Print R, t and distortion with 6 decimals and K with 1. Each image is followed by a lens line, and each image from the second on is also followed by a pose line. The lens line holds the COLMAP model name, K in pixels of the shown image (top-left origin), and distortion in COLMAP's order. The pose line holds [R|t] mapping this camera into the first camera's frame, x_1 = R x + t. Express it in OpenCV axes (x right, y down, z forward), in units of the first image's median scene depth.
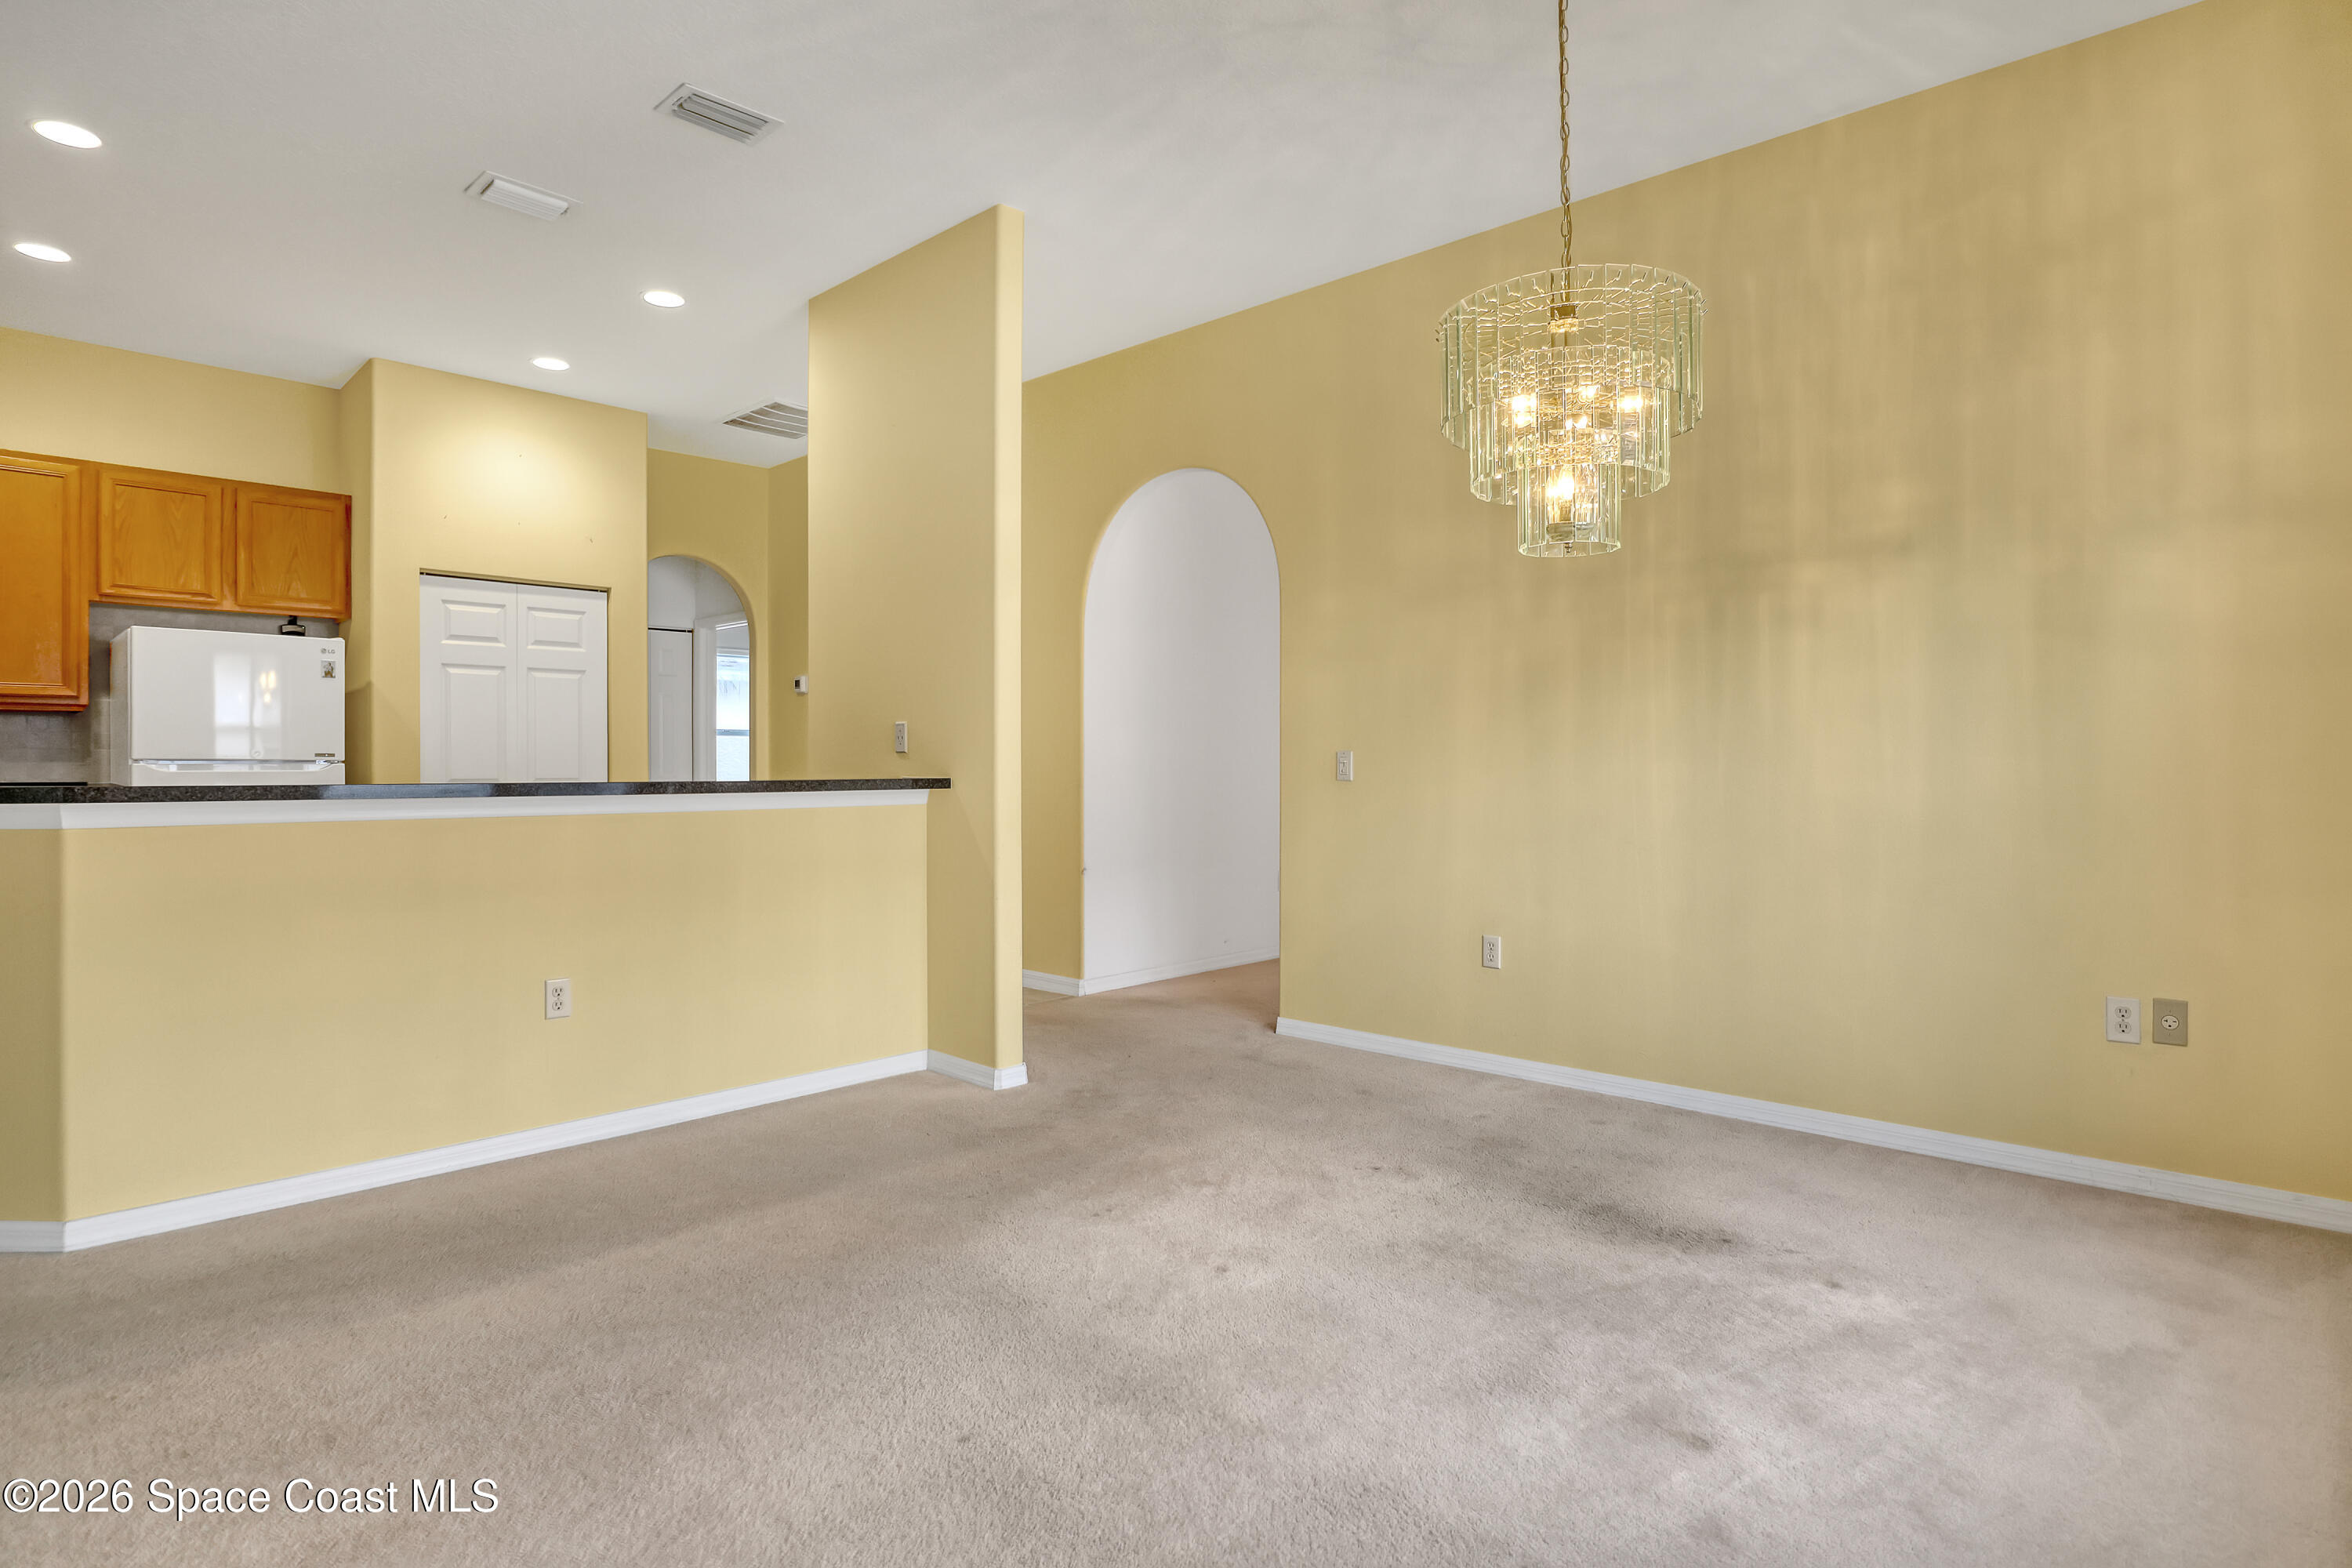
lens RADIAL K [[1228.1, 0, 1179.8], [0, 1228.1, 774.2], [0, 0, 1]] dist [-0.036783, 0.008874]
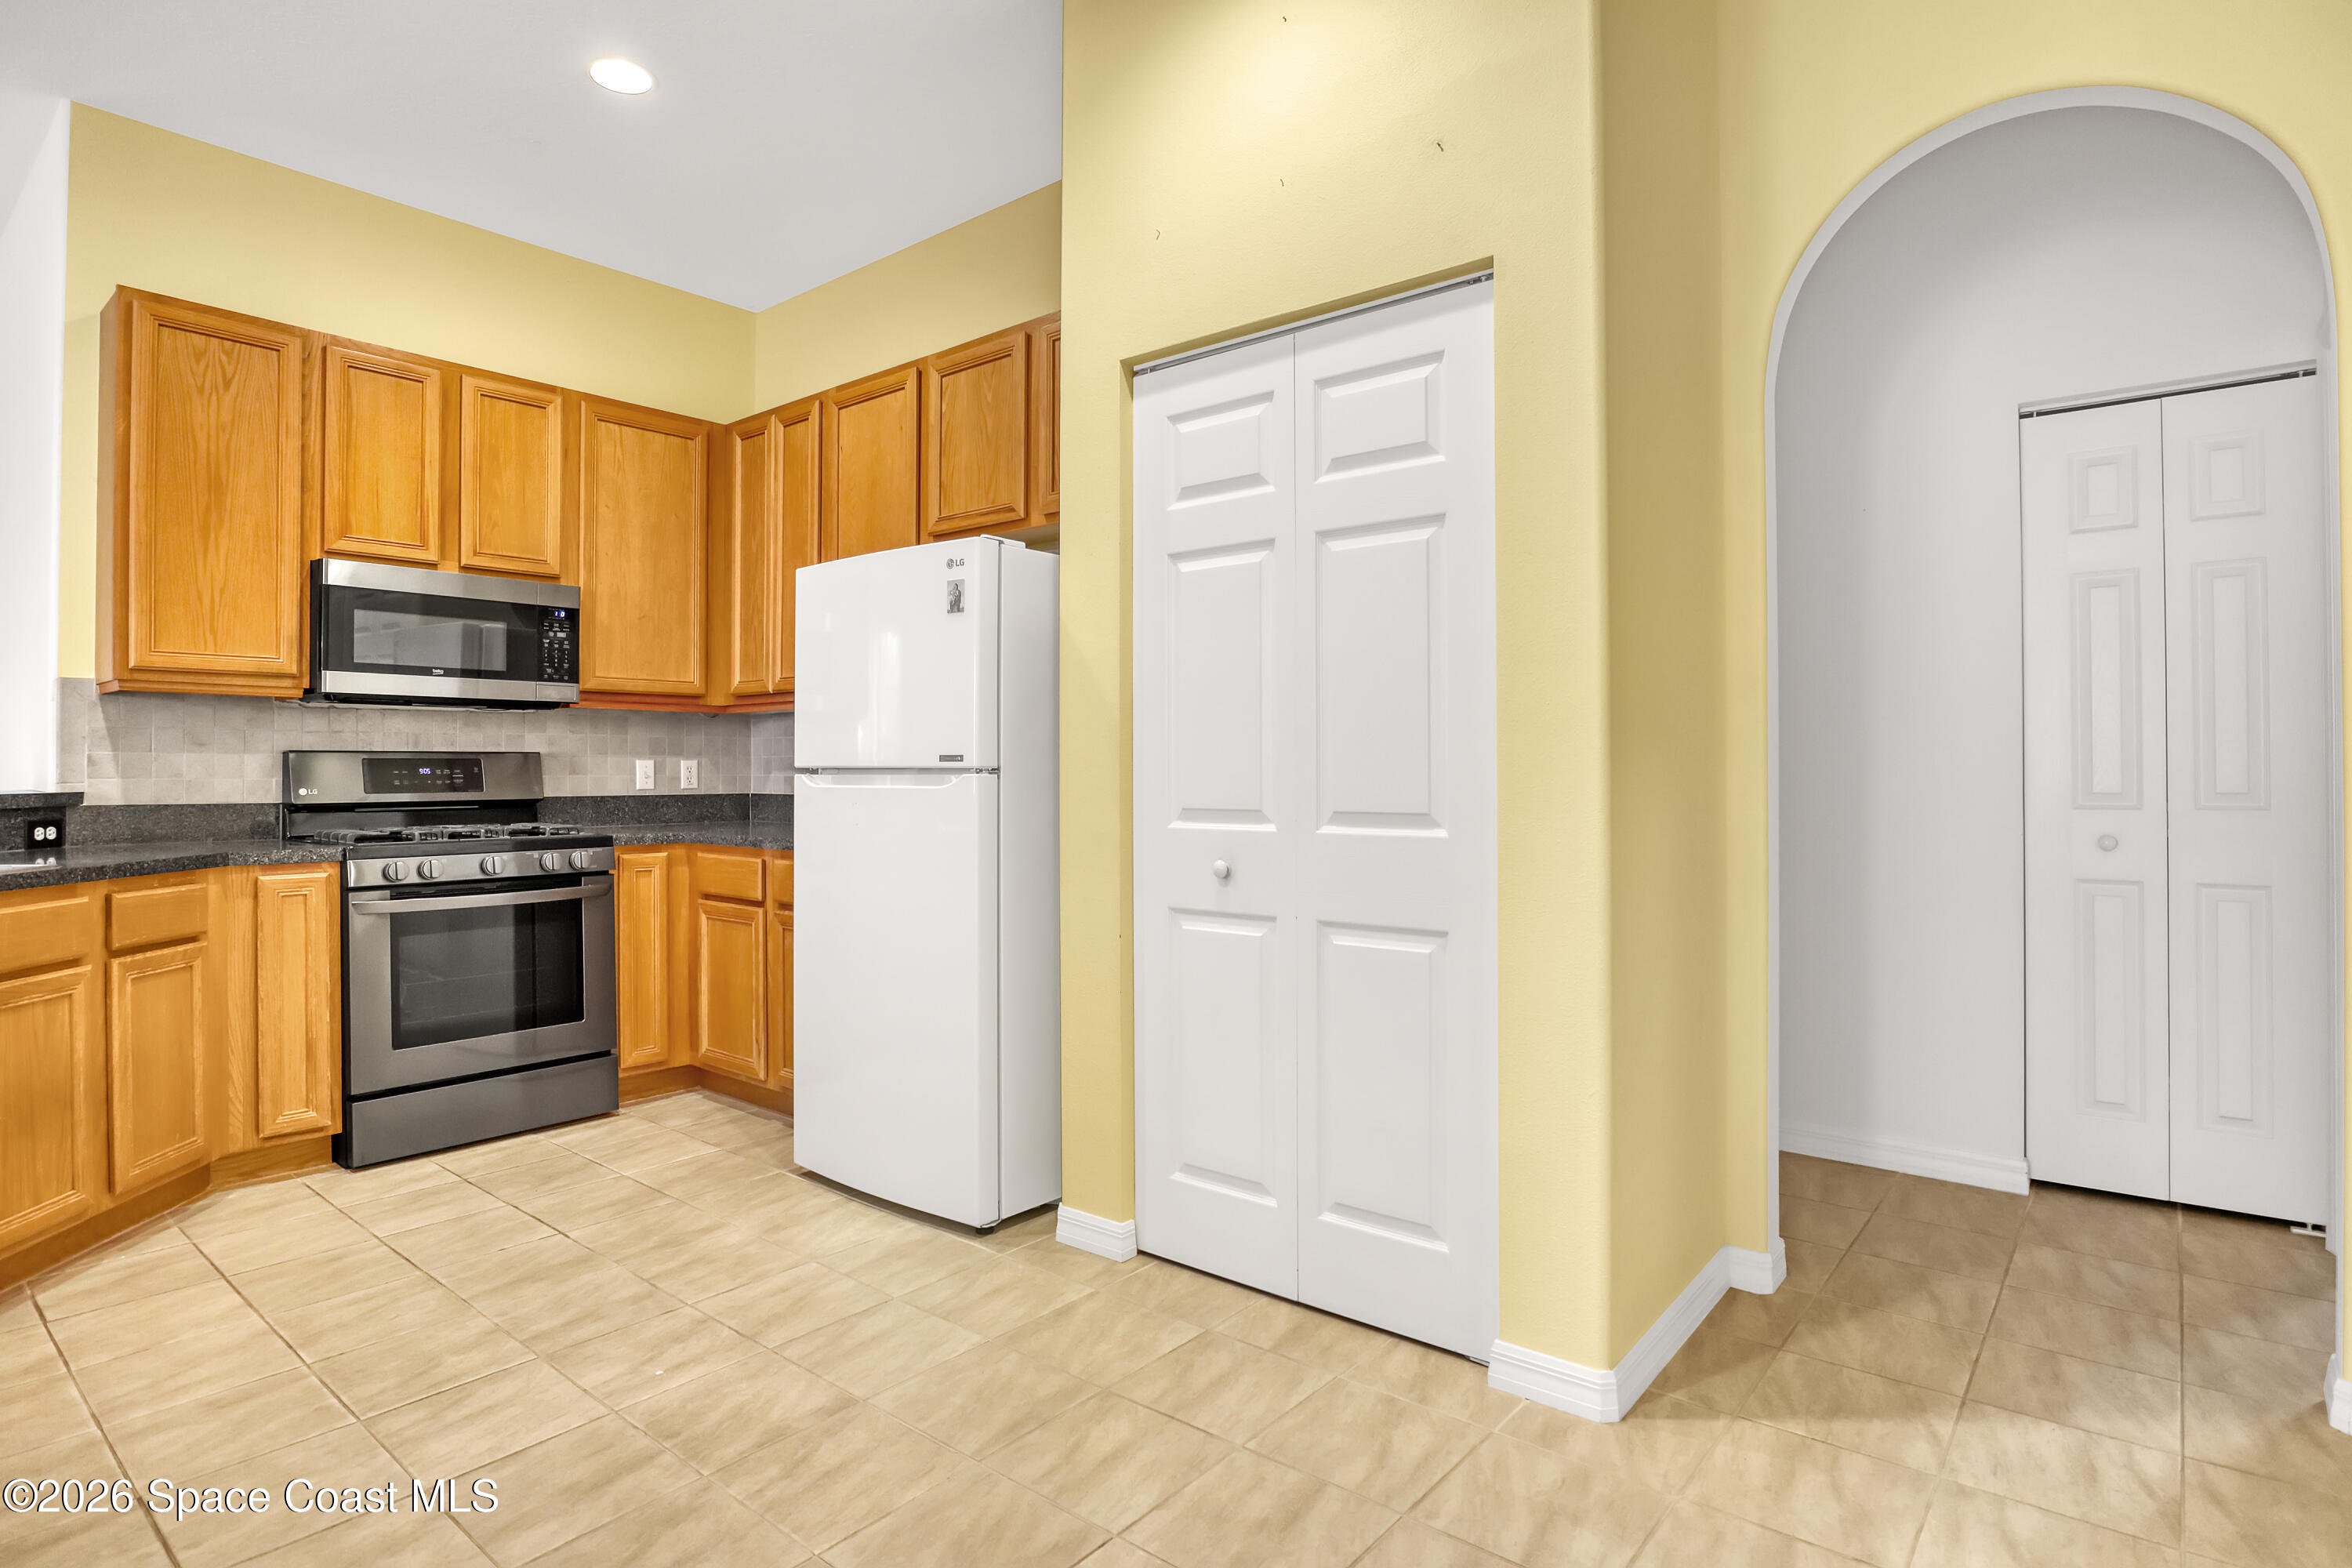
lens RADIAL K [[1228.1, 0, 1181.5], [0, 1228.1, 765.0], [0, 0, 1]] dist [-0.036783, 0.008874]
pose [[0.070586, -0.007165, -0.997480, -0.164061], [-0.006186, 0.999952, -0.007621, -0.008953], [0.997487, 0.006708, 0.070538, 1.103283]]
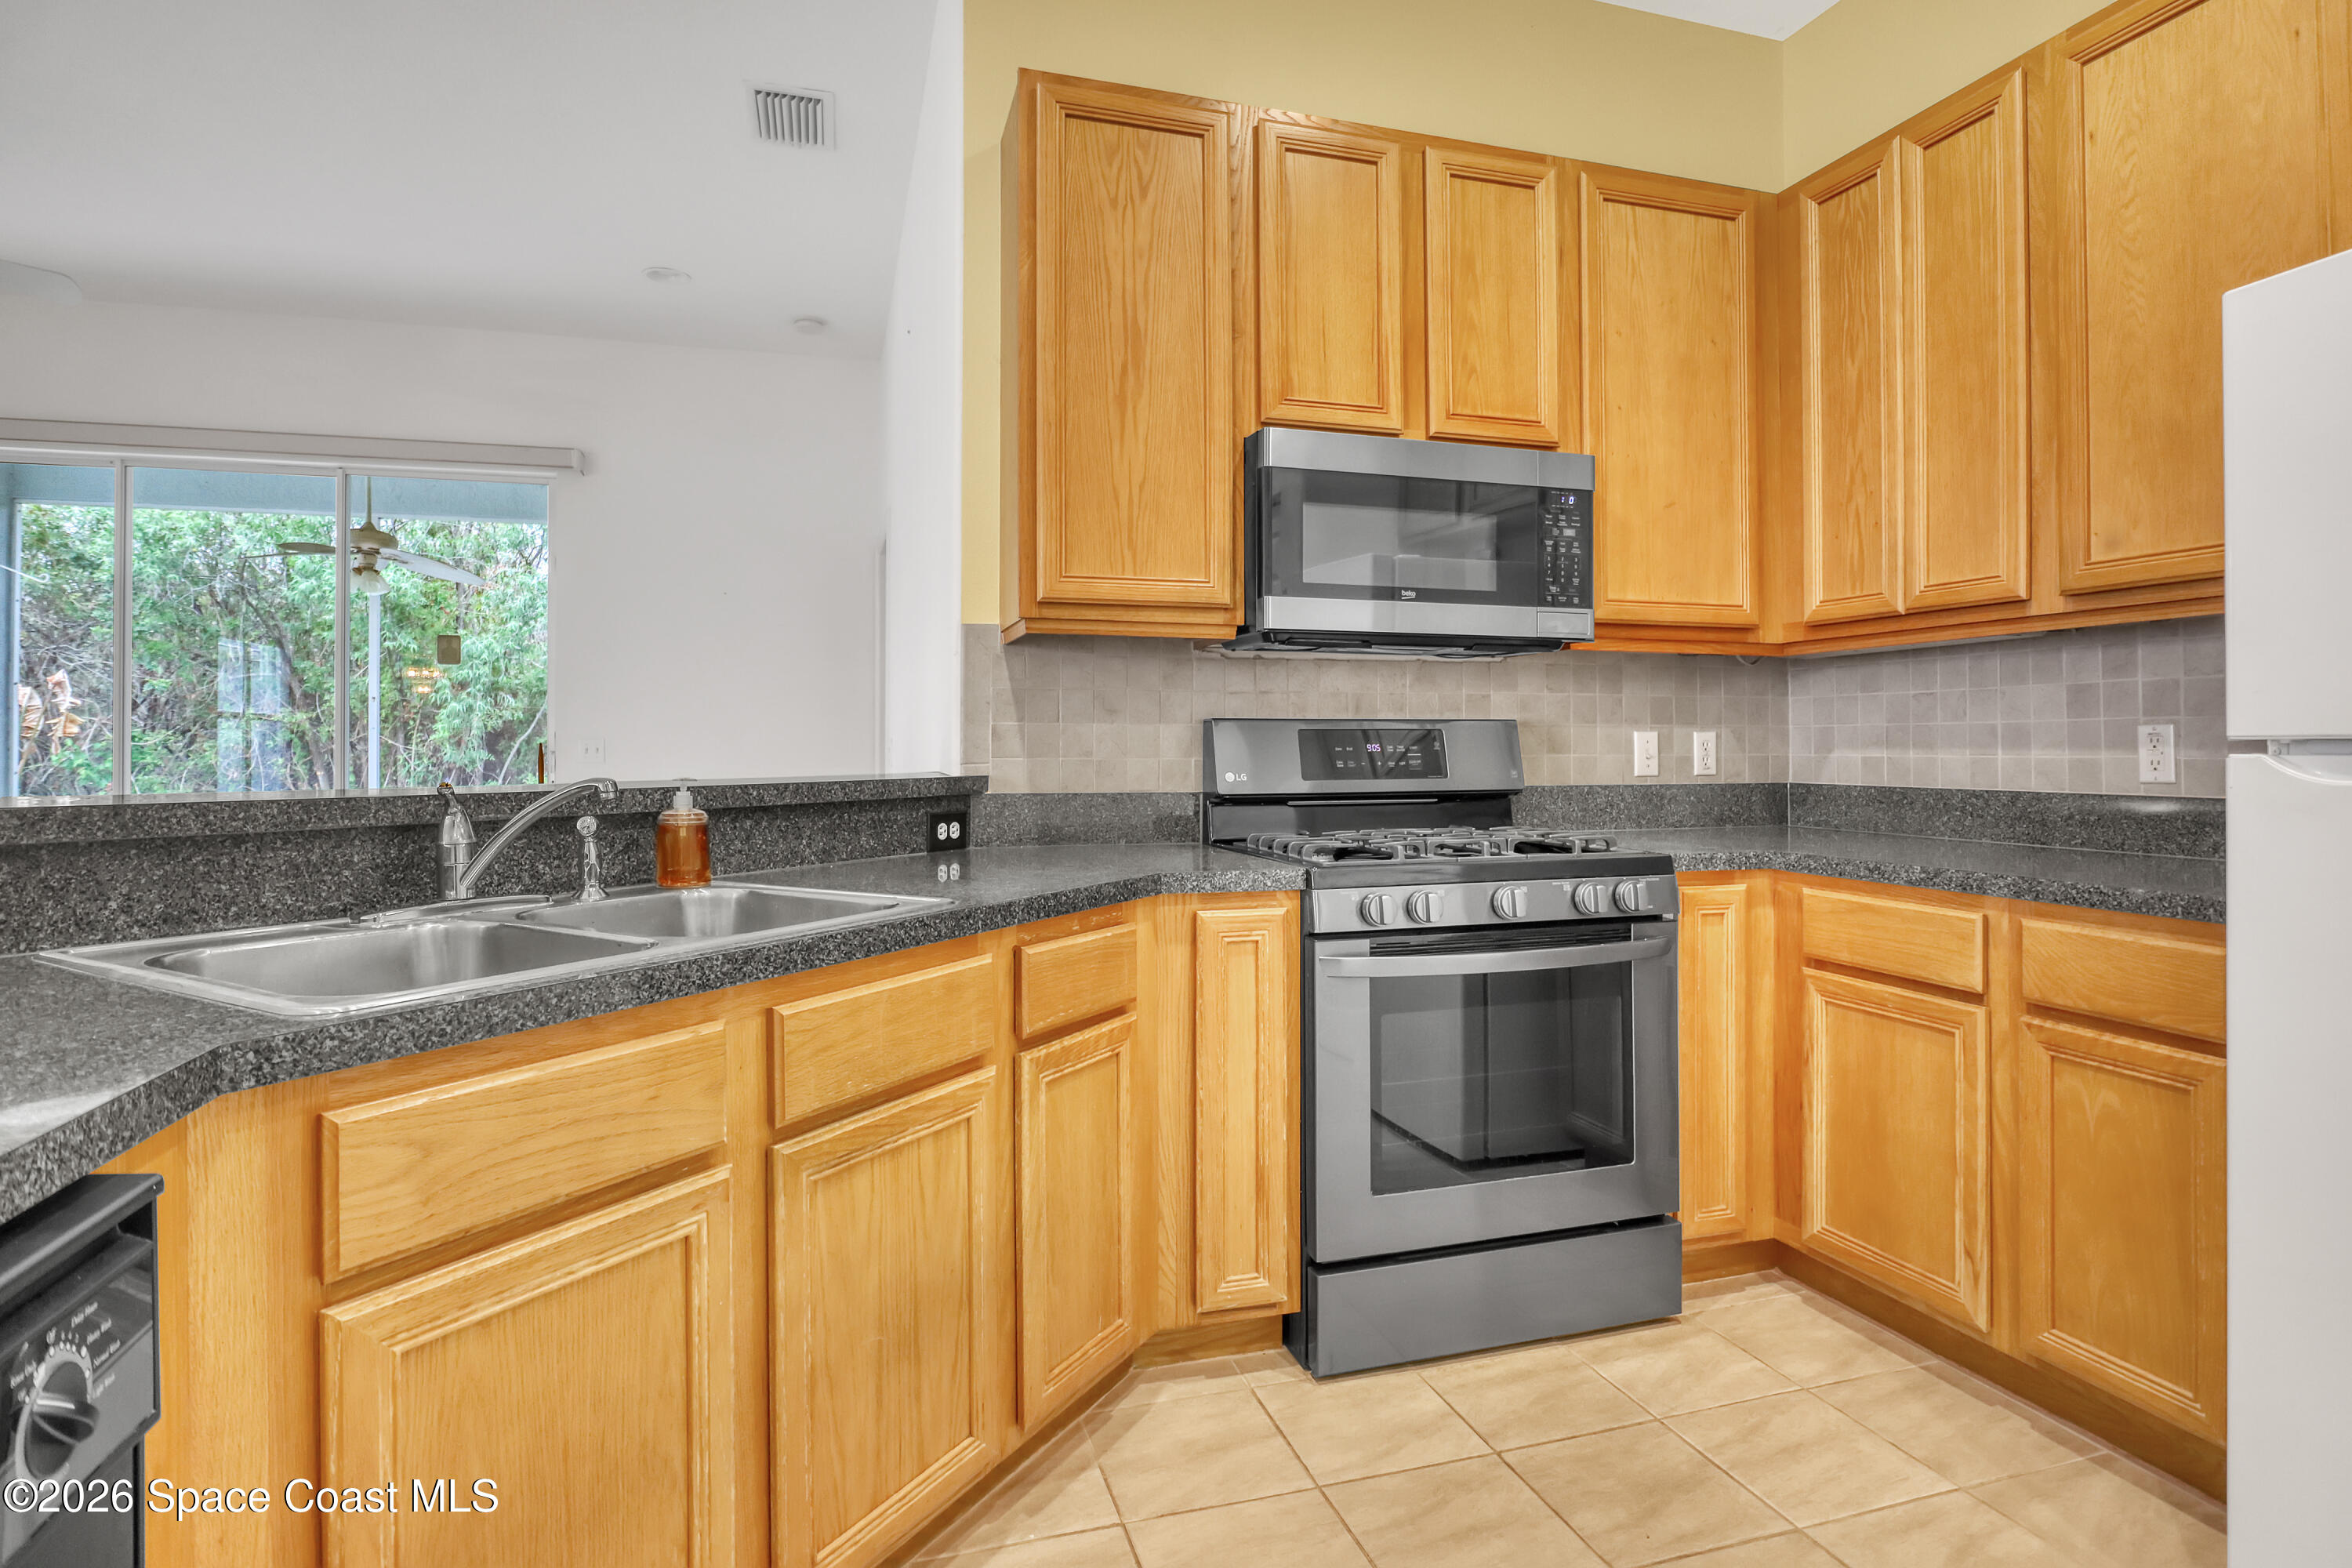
lens RADIAL K [[1228.1, 0, 1193.5], [0, 1228.1, 751.6], [0, 0, 1]] dist [-0.036783, 0.008874]
pose [[-0.488423, -0.000486, -0.872607, -0.459796], [-0.006033, 0.999978, 0.002819, -0.007351], [0.872586, 0.006641, -0.488415, 0.871720]]
